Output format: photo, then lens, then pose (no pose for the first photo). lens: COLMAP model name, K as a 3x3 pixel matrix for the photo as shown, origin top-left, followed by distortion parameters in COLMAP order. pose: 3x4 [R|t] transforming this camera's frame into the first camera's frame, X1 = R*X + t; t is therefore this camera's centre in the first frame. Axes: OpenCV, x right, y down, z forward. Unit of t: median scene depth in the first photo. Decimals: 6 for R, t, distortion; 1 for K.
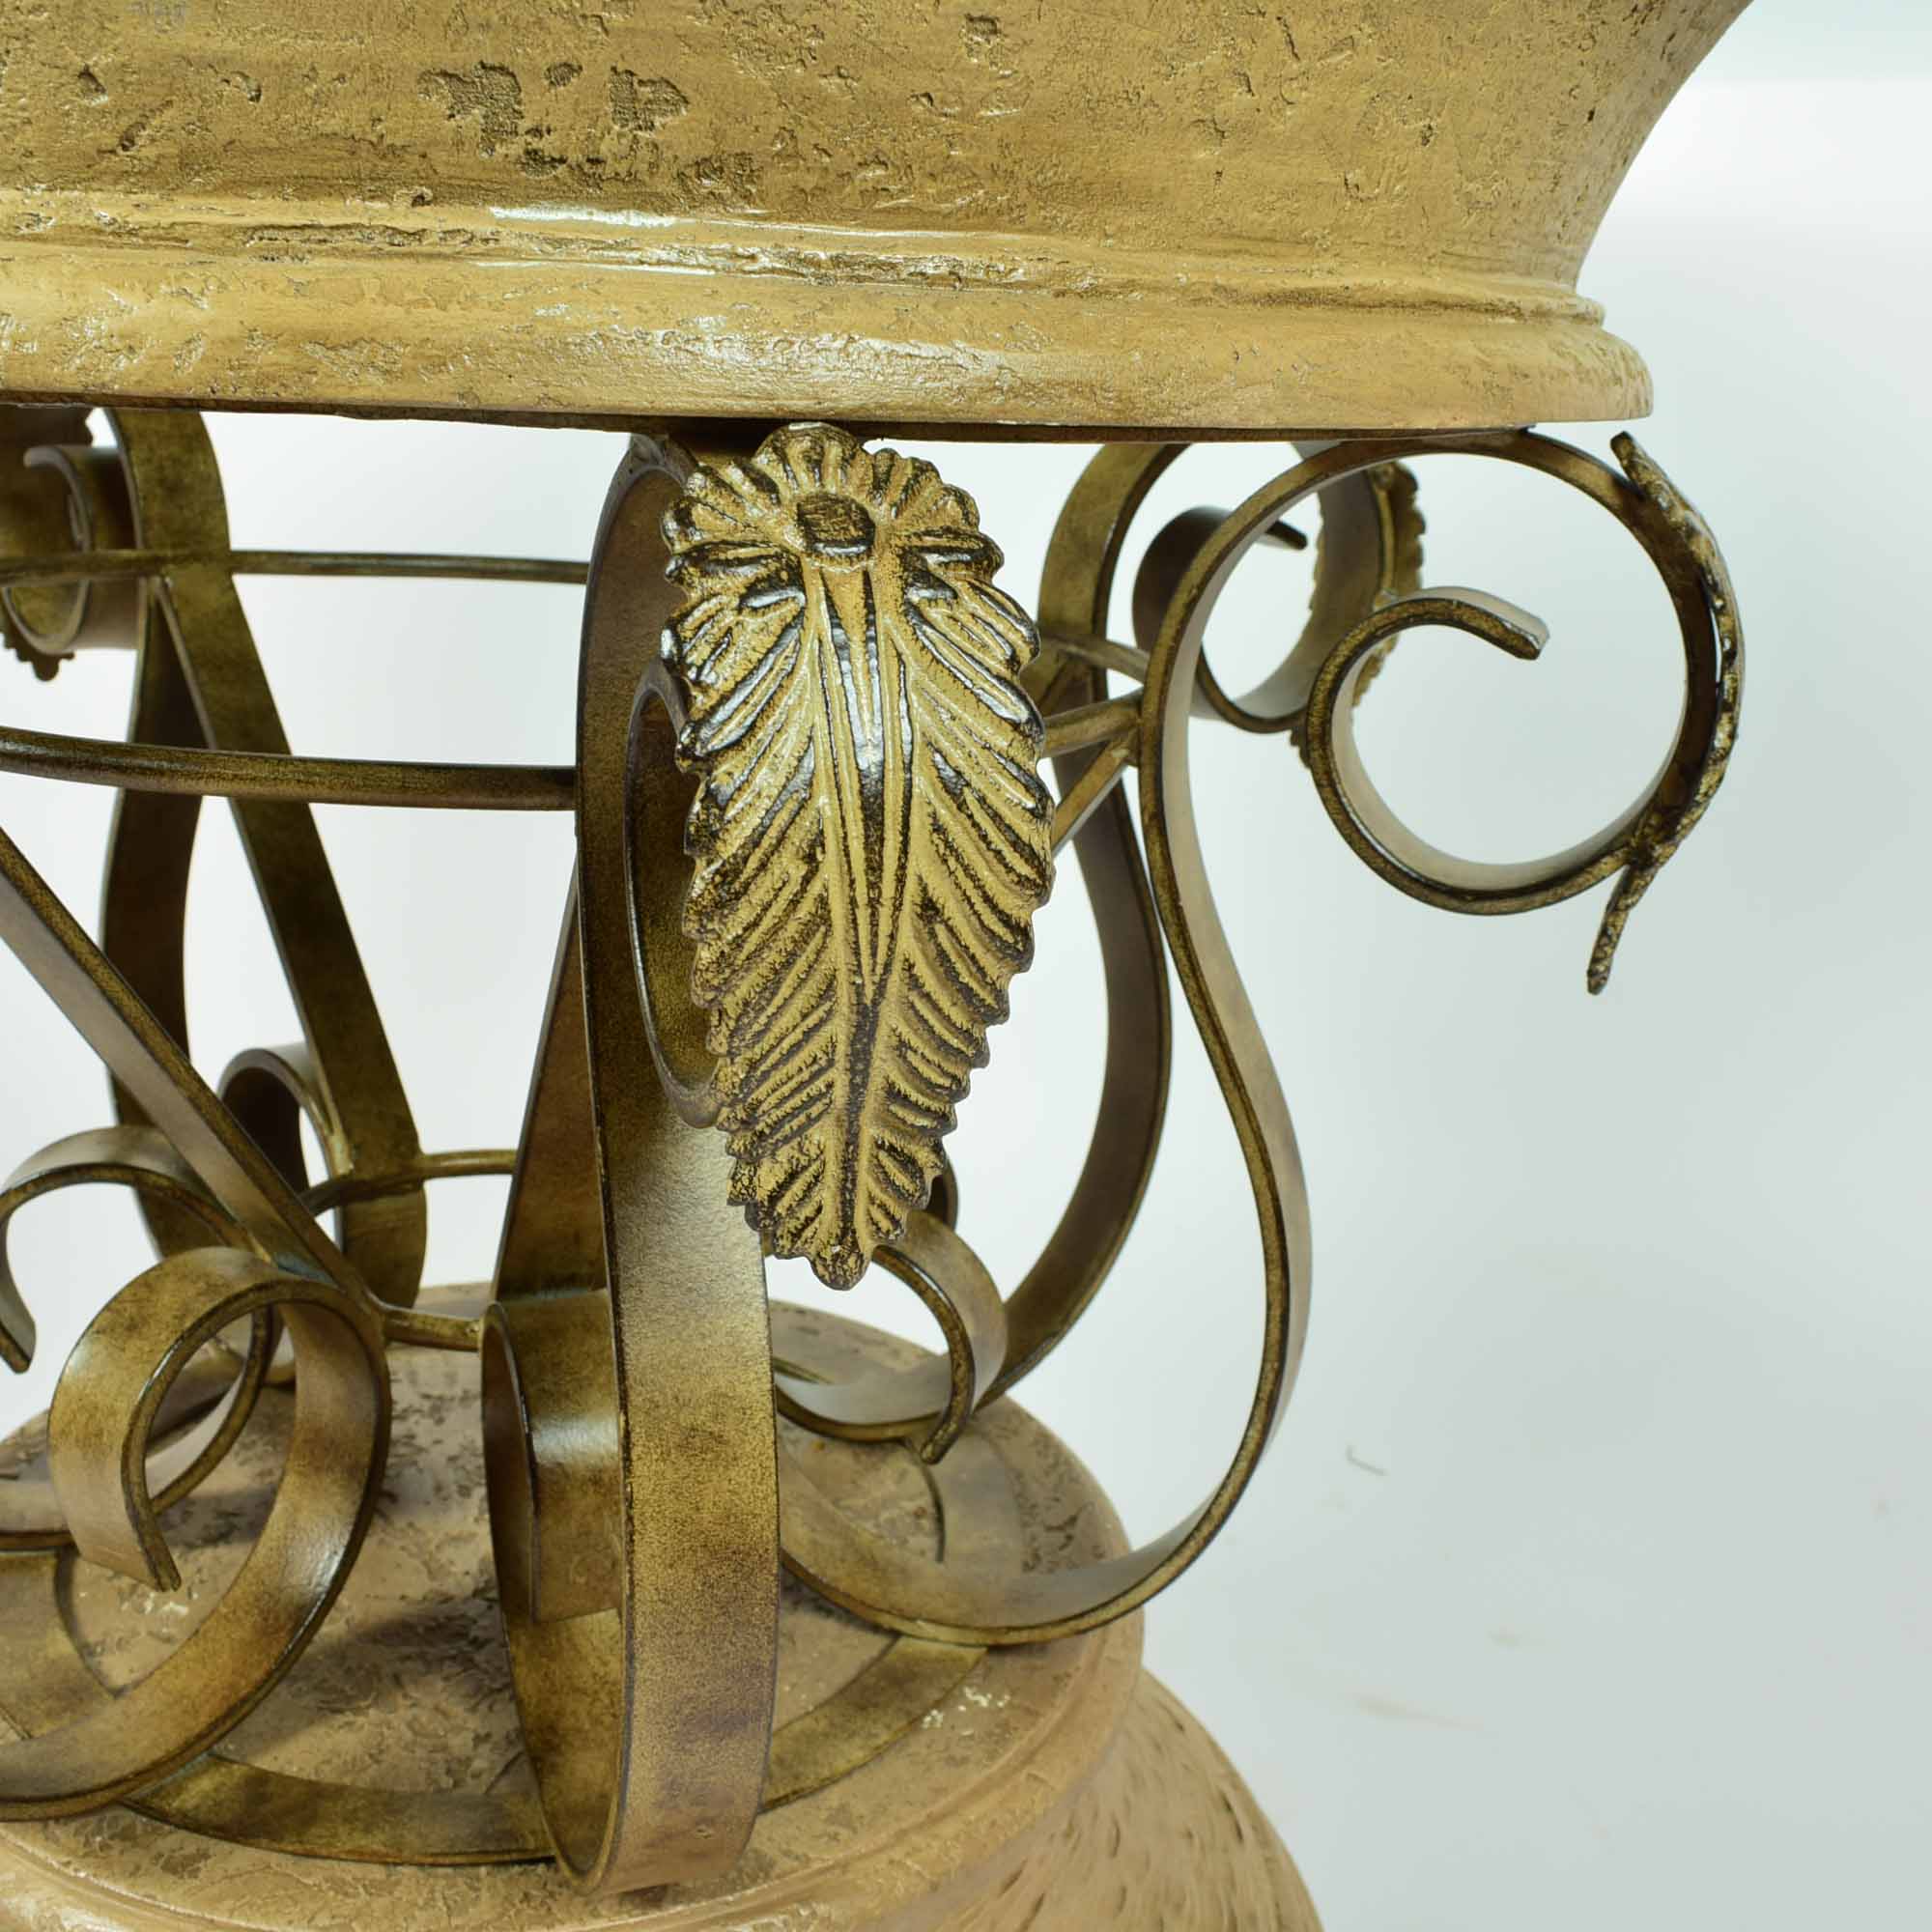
lens RADIAL K [[2226.9, 0, 924.7], [0, 2226.9, 966.9], [0, 0, 1]] dist [-0.016168, 0.017037]
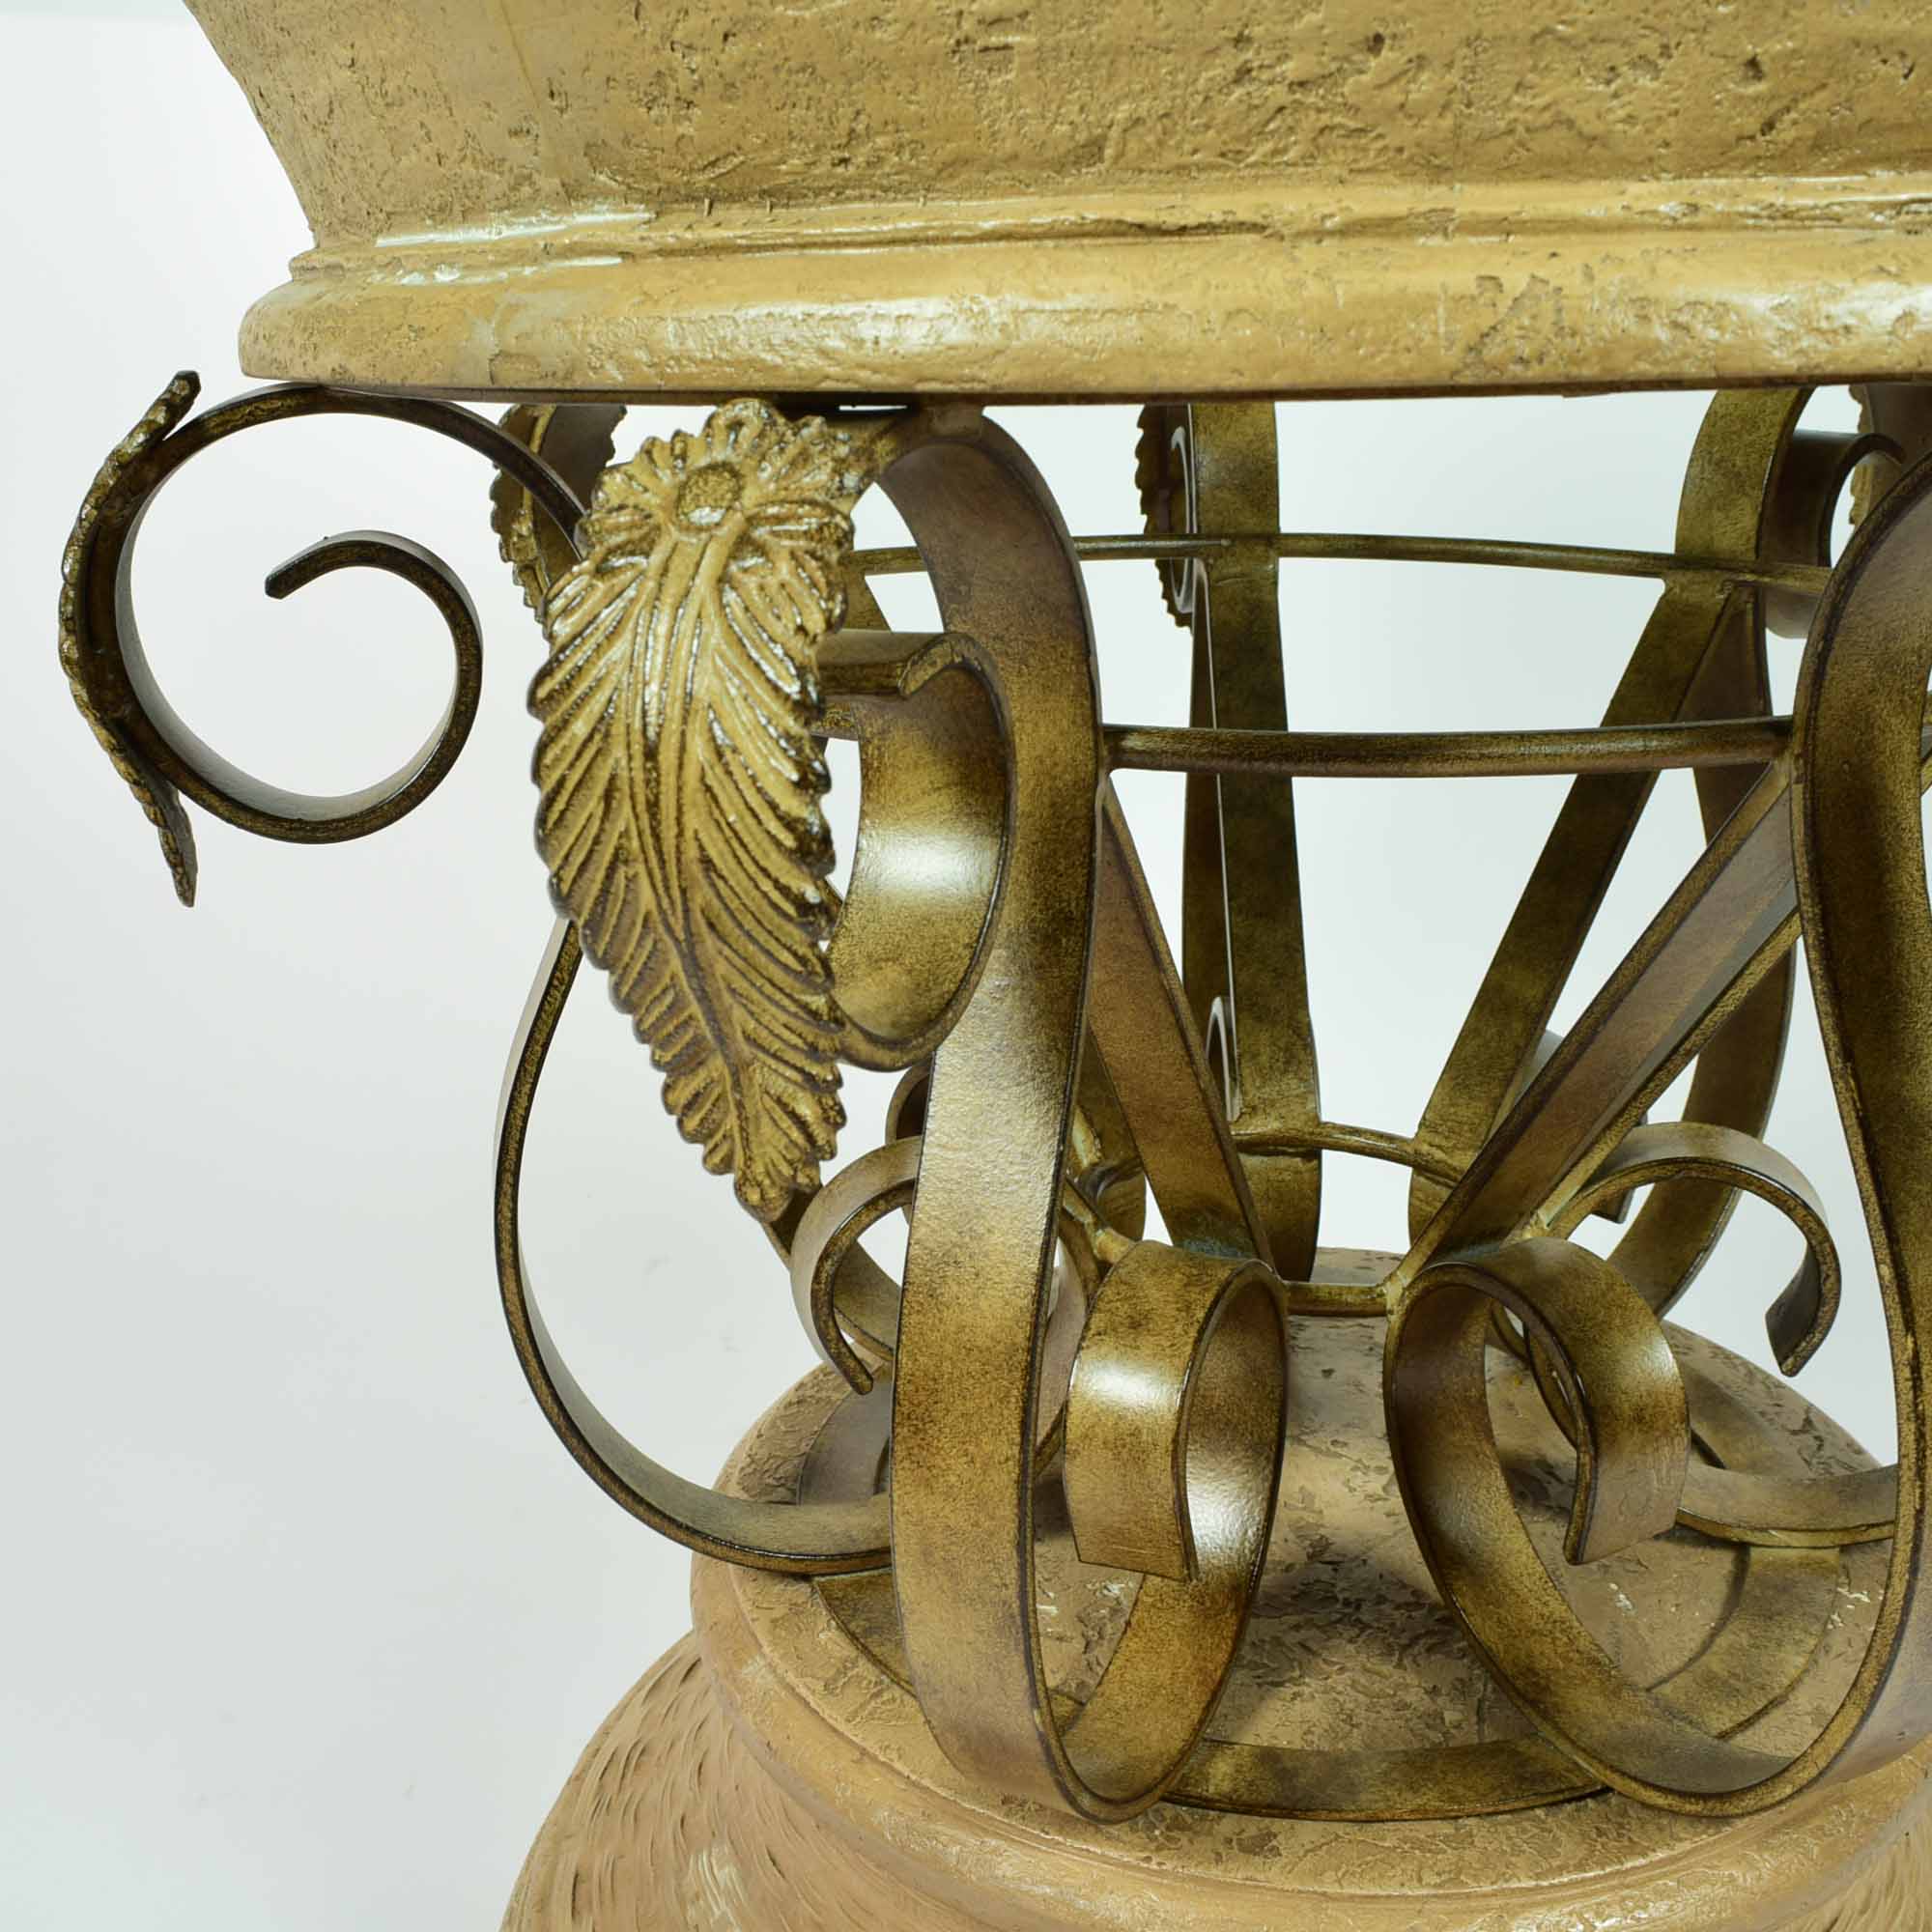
lens RADIAL K [[2244.2, 0, 966.0], [0, 2244.2, 966.0], [0, 0, 1]] dist [-0.019094, 0.007535]
pose [[0.992036, -0.097912, 0.079227, -0.818237], [0.096593, 0.995117, 0.020313, -0.043357], [-0.080829, -0.012498, 0.996650, 0.003112]]
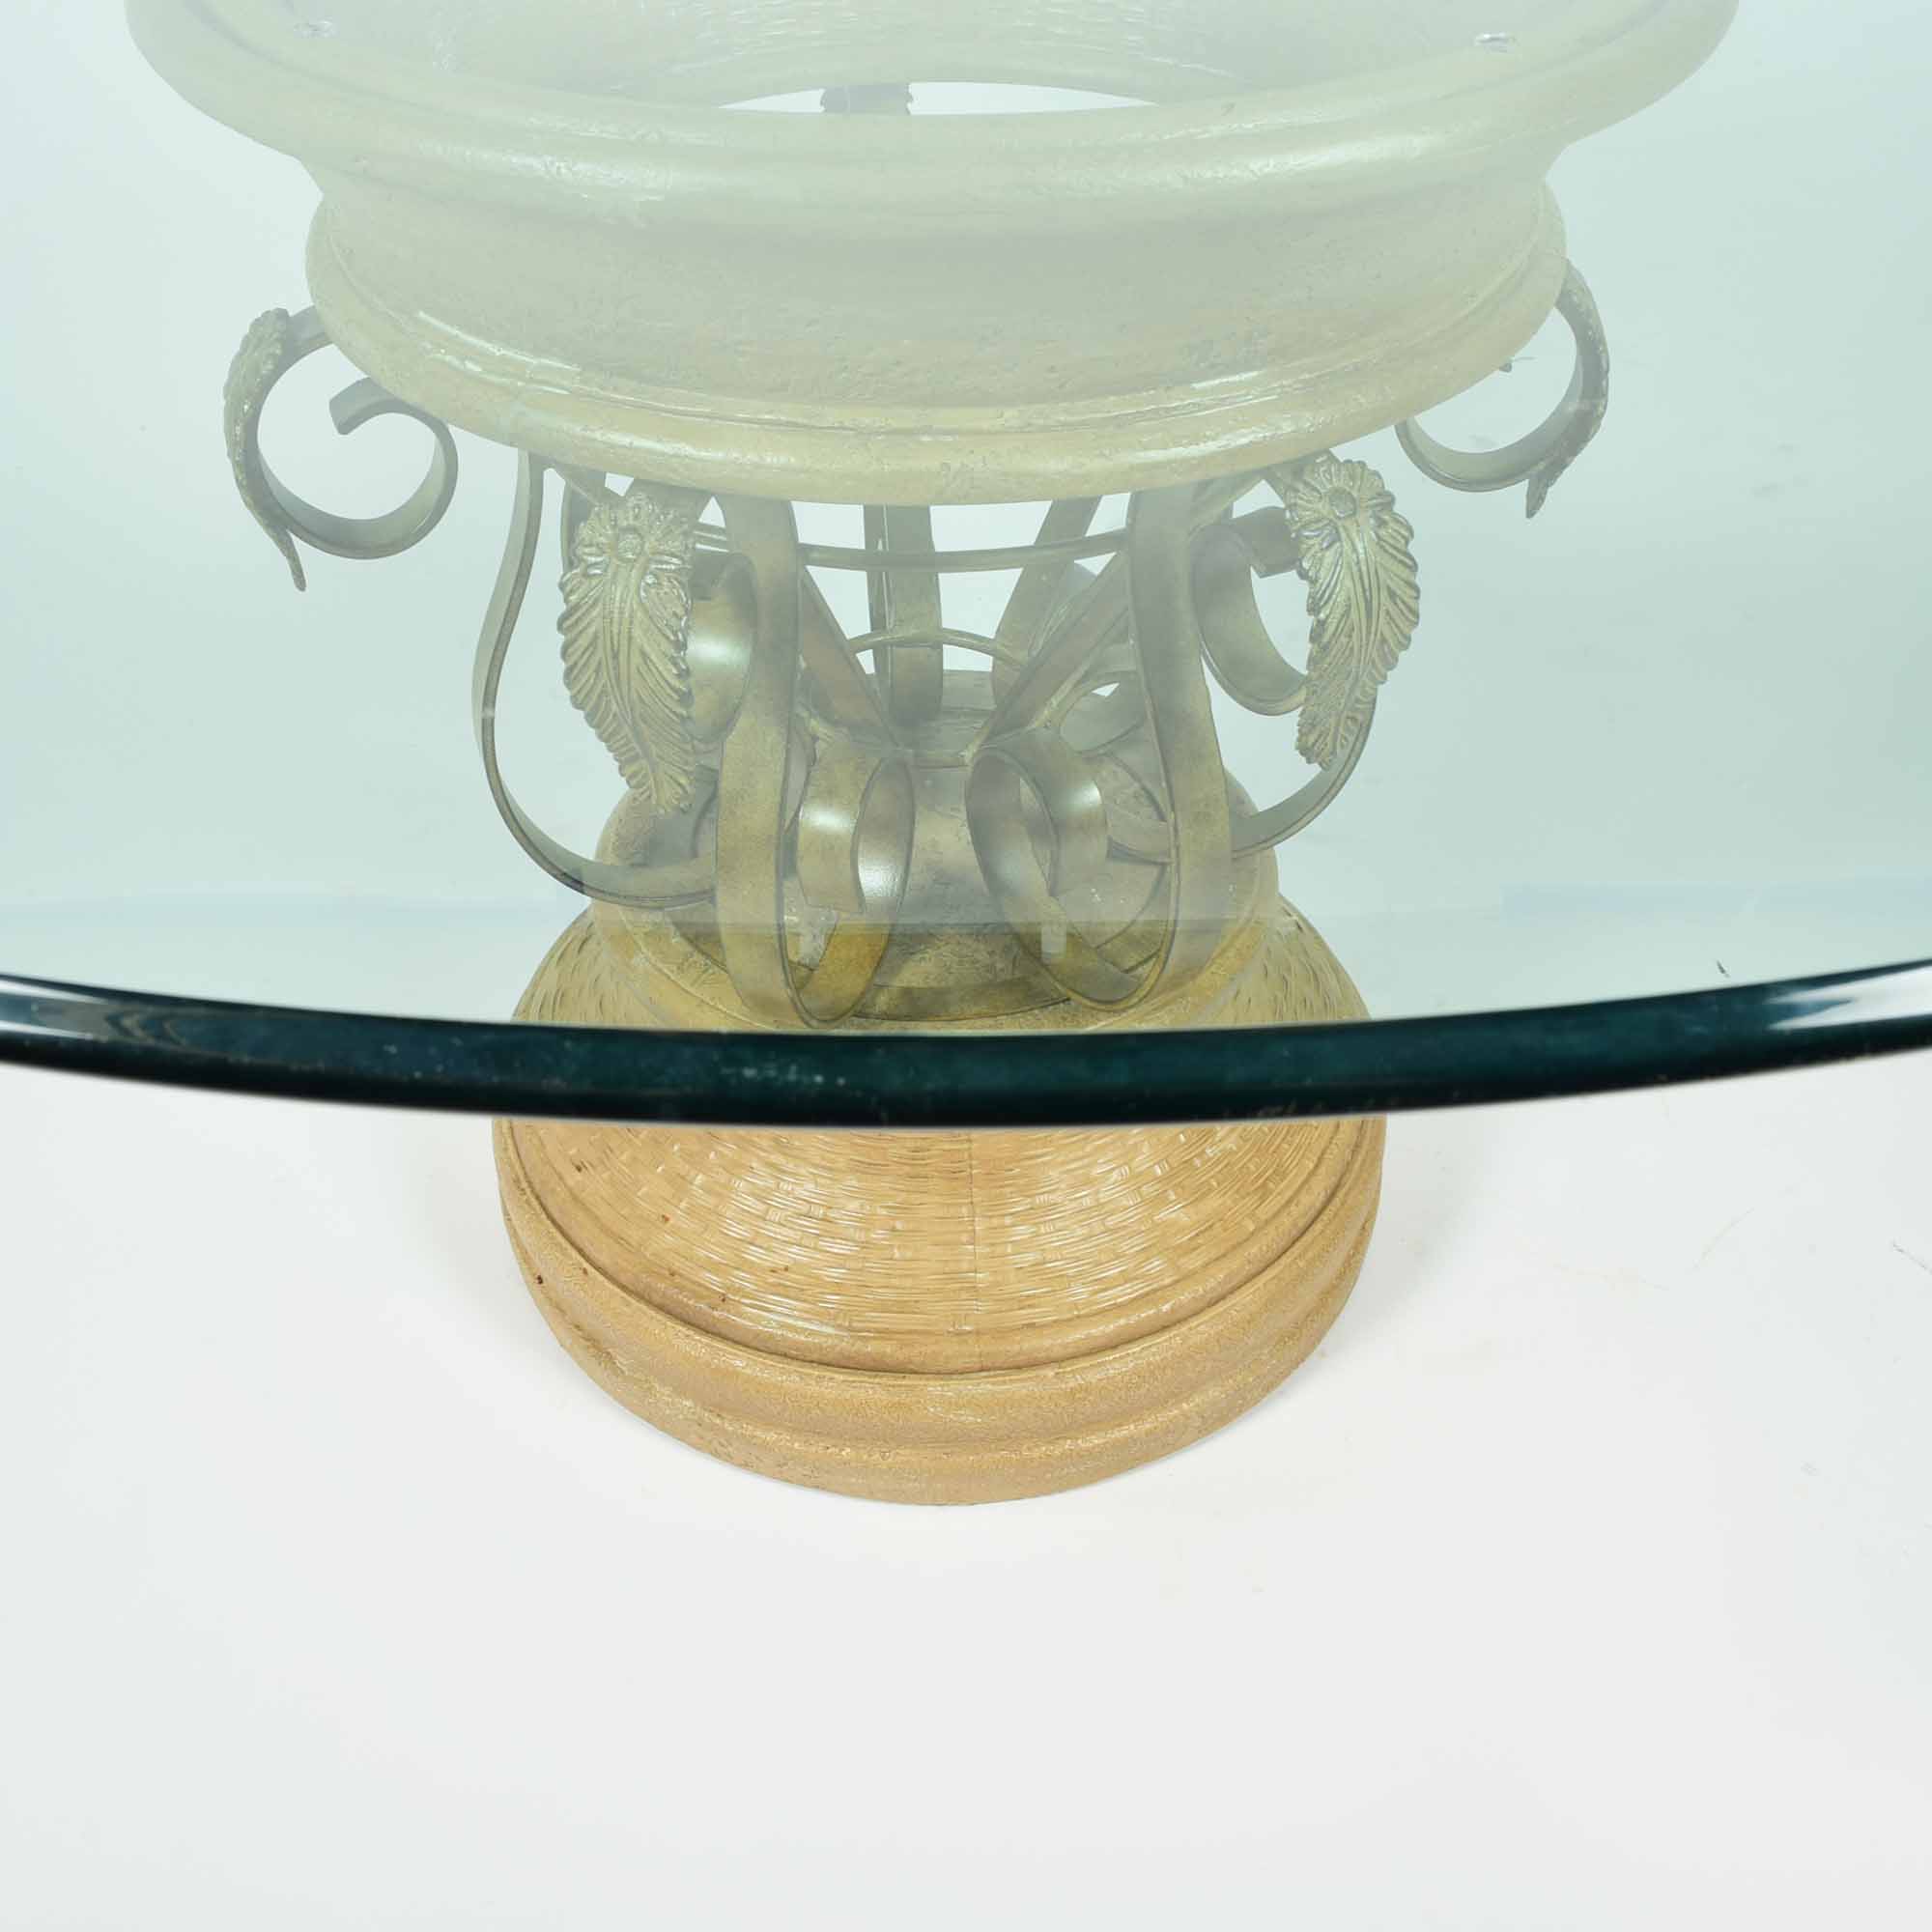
lens RADIAL K [[2171.8, 0, 960.3], [0, 2171.8, 1004.2], [0, 0, 1]] dist [-0.076858, 0.402073]
pose [[0.973871, -0.177088, 0.142179, -0.906644], [0.110066, 0.915666, 0.386576, -0.665343], [-0.198646, -0.360826, 0.911232, -1.385548]]
